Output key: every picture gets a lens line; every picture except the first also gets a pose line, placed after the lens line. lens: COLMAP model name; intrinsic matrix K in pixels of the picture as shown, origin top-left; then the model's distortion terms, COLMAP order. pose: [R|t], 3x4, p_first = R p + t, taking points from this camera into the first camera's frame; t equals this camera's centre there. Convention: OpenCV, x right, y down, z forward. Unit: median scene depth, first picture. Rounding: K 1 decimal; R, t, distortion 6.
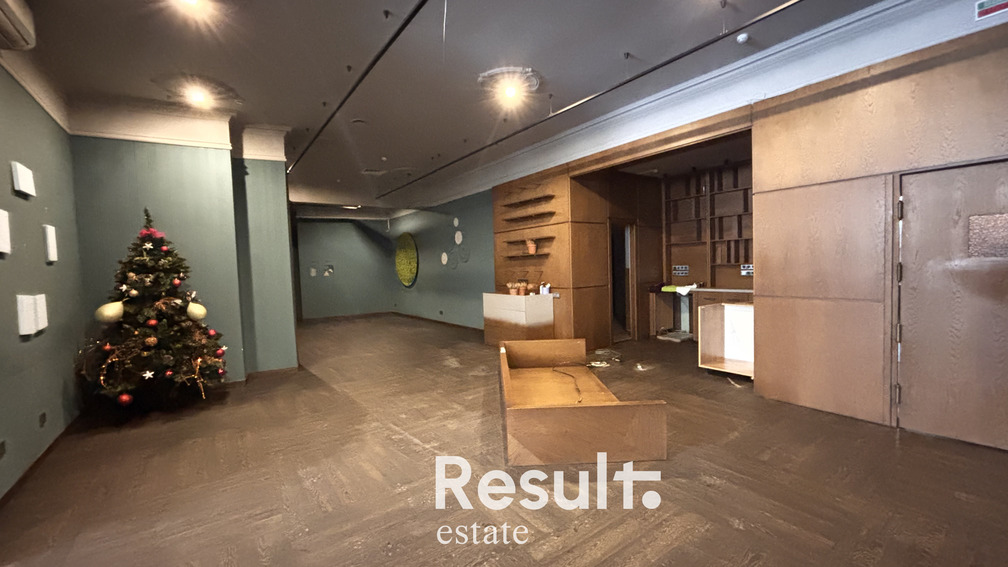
lens RADIAL K [[404.4, 0, 504.7], [0, 404.4, 284.7], [0, 0, 1]] dist [0.002023, -0.000336]
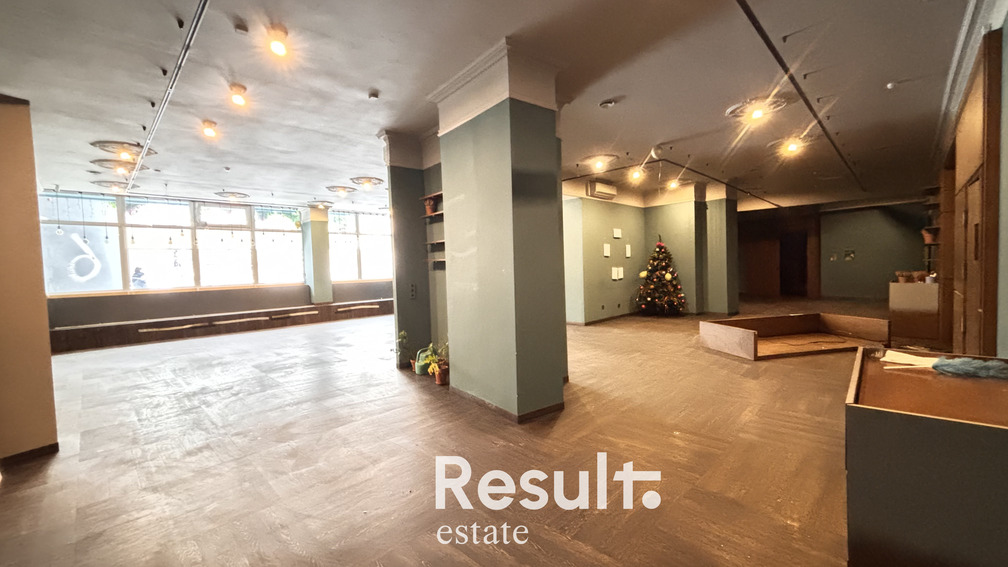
lens RADIAL K [[404.4, 0, 504.0], [0, 404.4, 282.8], [0, 0, 1]] dist [0.002023, -0.000336]
pose [[0.169719, 0.067067, -0.983208, 1.225791], [-0.021478, 0.997696, 0.064348, -0.027436], [0.985258, 0.010196, 0.170768, -0.306917]]
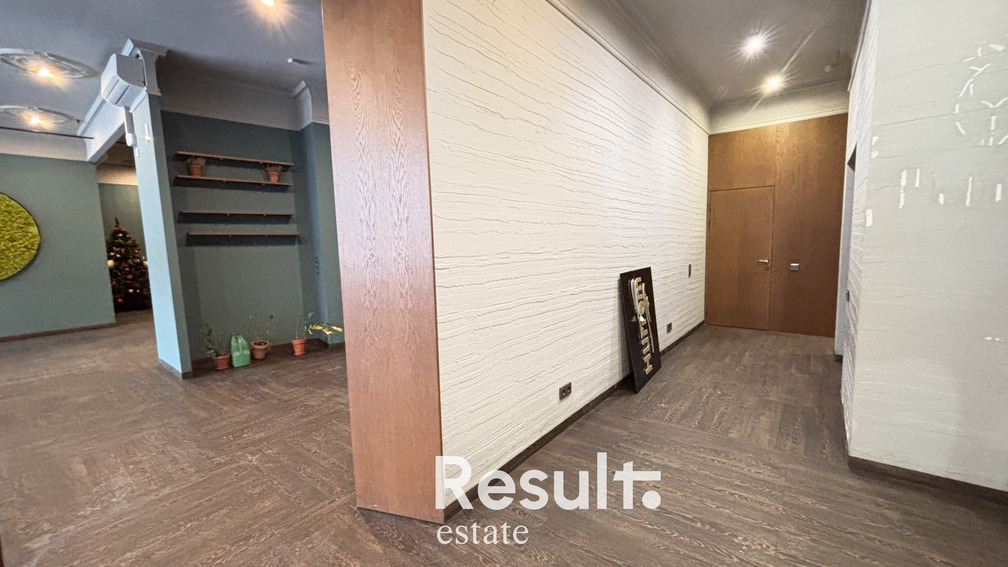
lens RADIAL K [[404.4, 0, 508.3], [0, 404.4, 281.7], [0, 0, 1]] dist [0.002023, -0.000336]
pose [[0.961575, -0.023839, 0.273507, 0.462711], [0.009701, 0.998551, 0.052928, 0.052982], [-0.274372, -0.048241, 0.960413, -1.465851]]
